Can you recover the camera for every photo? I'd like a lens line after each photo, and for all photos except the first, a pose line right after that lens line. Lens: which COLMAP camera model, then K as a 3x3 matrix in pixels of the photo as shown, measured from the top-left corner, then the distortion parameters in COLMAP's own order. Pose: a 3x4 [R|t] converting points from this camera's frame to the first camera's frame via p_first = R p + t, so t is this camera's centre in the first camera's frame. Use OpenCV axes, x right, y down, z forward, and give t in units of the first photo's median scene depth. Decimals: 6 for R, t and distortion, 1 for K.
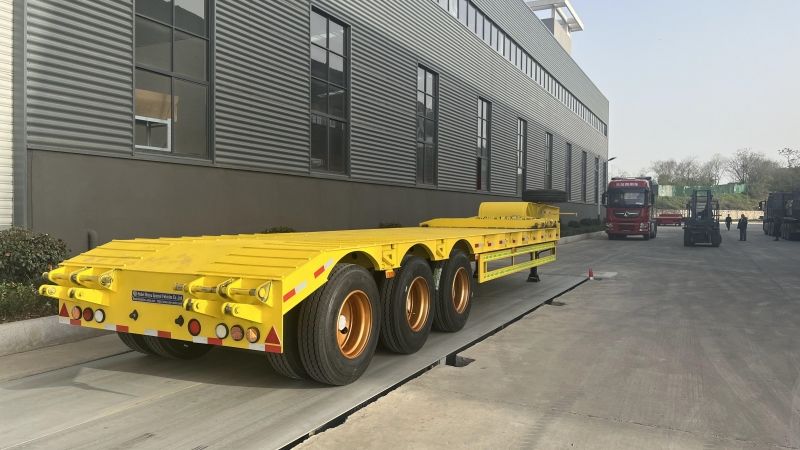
lens RADIAL K [[602.8, 0, 399.5], [0, 602.8, 219.9], [0, 0, 1]] dist [0.031414, -0.015776]
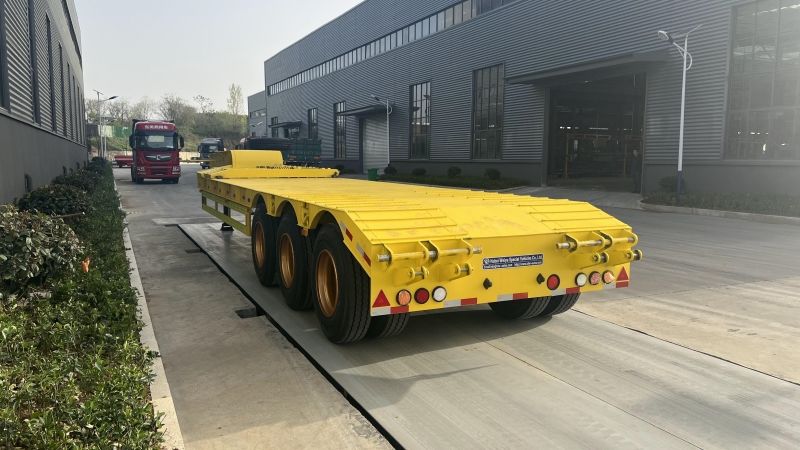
lens RADIAL K [[602.8, 0, 400.4], [0, 602.8, 226.0], [0, 0, 1]] dist [0.031414, -0.015776]
pose [[0.616802, -0.097007, 0.781118, -1.151055], [0.012665, 0.993471, 0.113379, -0.038480], [-0.787016, -0.060040, 0.614004, 0.491614]]
